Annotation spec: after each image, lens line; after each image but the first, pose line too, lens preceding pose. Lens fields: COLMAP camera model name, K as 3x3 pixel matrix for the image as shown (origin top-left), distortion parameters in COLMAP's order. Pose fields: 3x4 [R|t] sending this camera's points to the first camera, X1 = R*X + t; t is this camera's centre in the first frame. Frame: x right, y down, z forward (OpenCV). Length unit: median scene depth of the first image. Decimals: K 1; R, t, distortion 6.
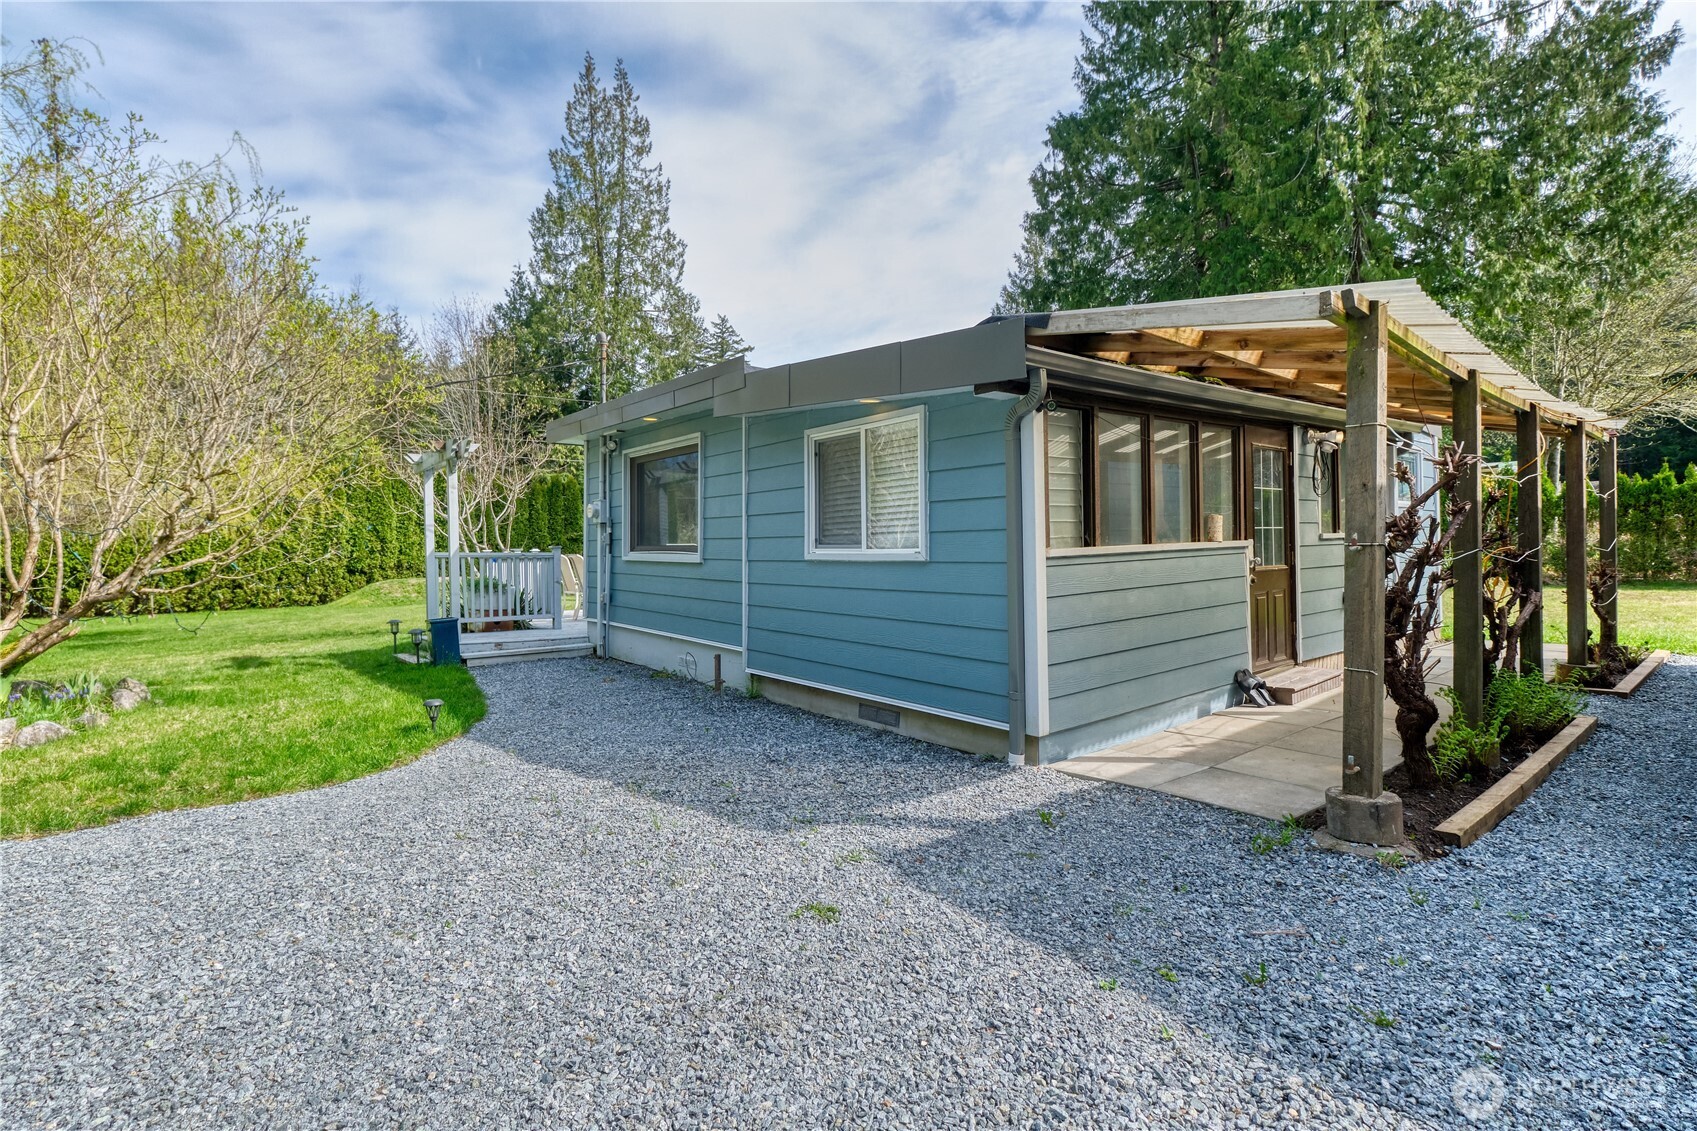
lens RADIAL K [[770.0, 0, 848.3], [0, 770.0, 546.5], [0, 0, 1]] dist [-0.001050, -0.000233]
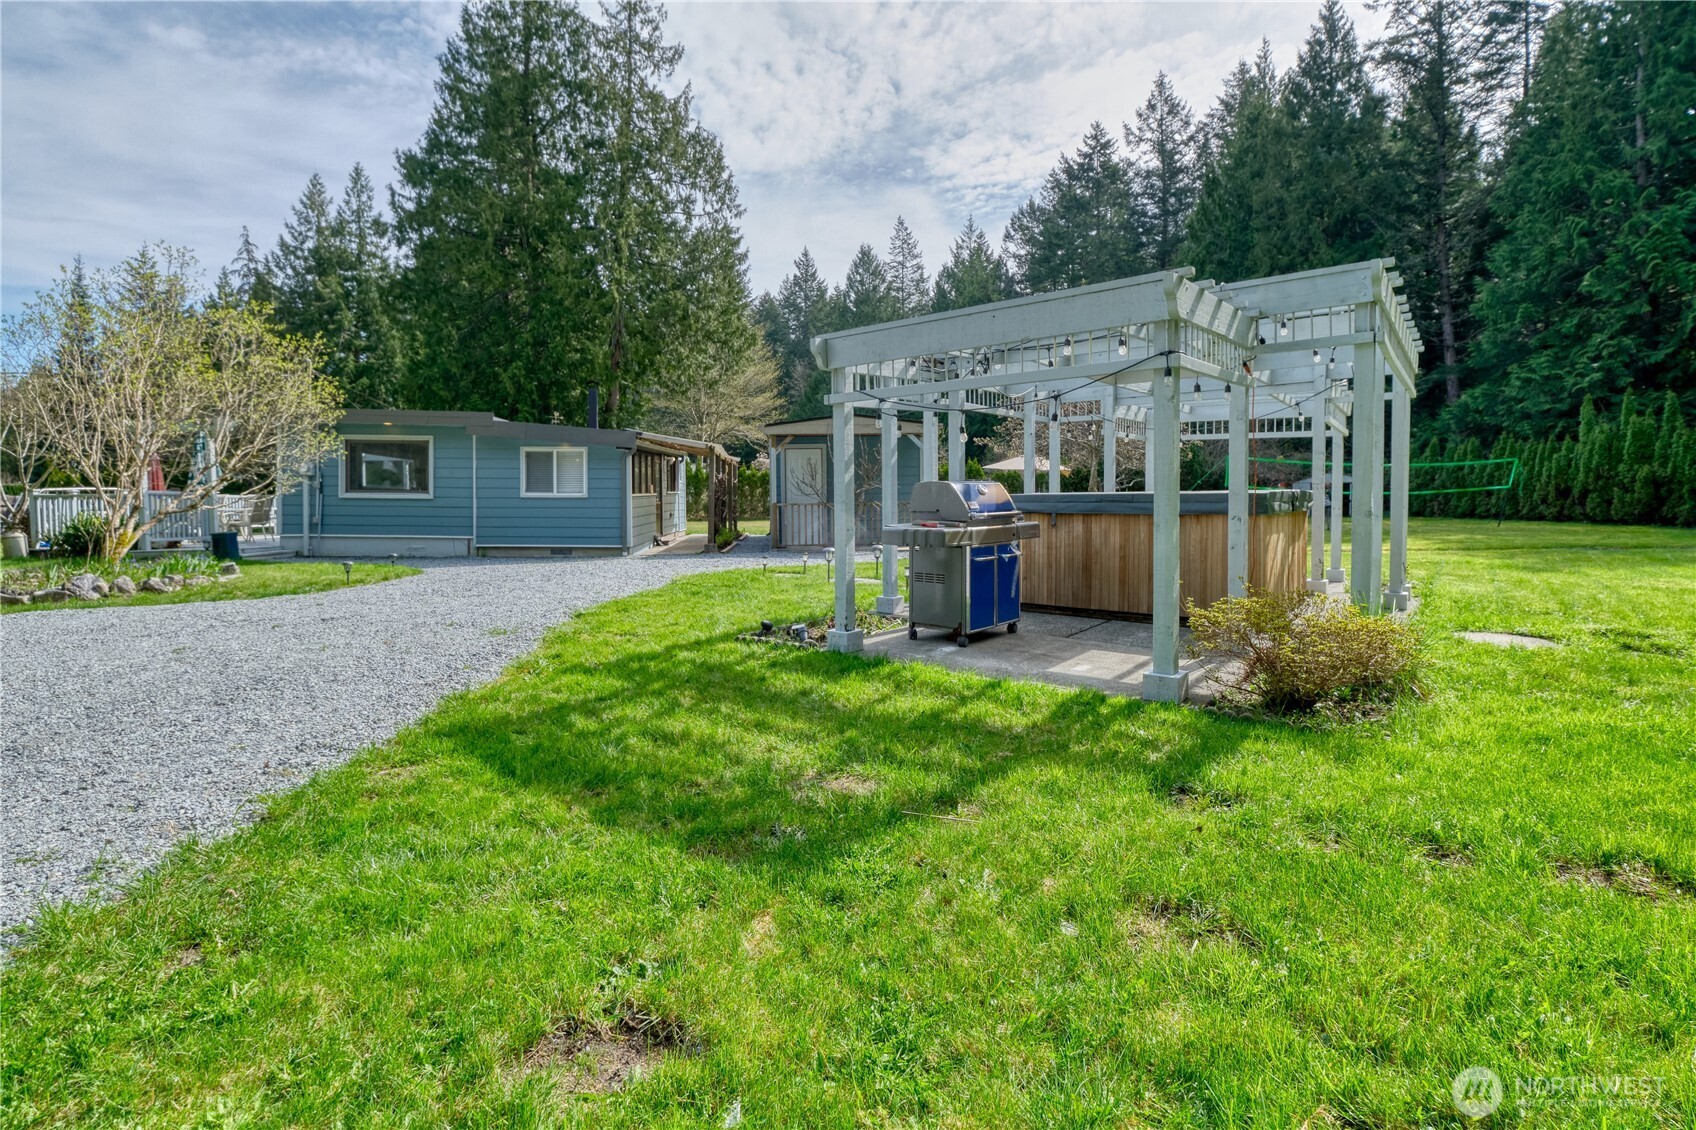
lens RADIAL K [[792.6, 0, 844.6], [0, 792.6, 531.9], [0, 0, 1]] dist [0.002537, 0.000552]
pose [[0.576828, -0.019056, 0.816643, -1.658554], [-0.010370, 0.999476, 0.030647, 0.042314], [-0.816800, -0.026146, 0.576329, -1.461478]]
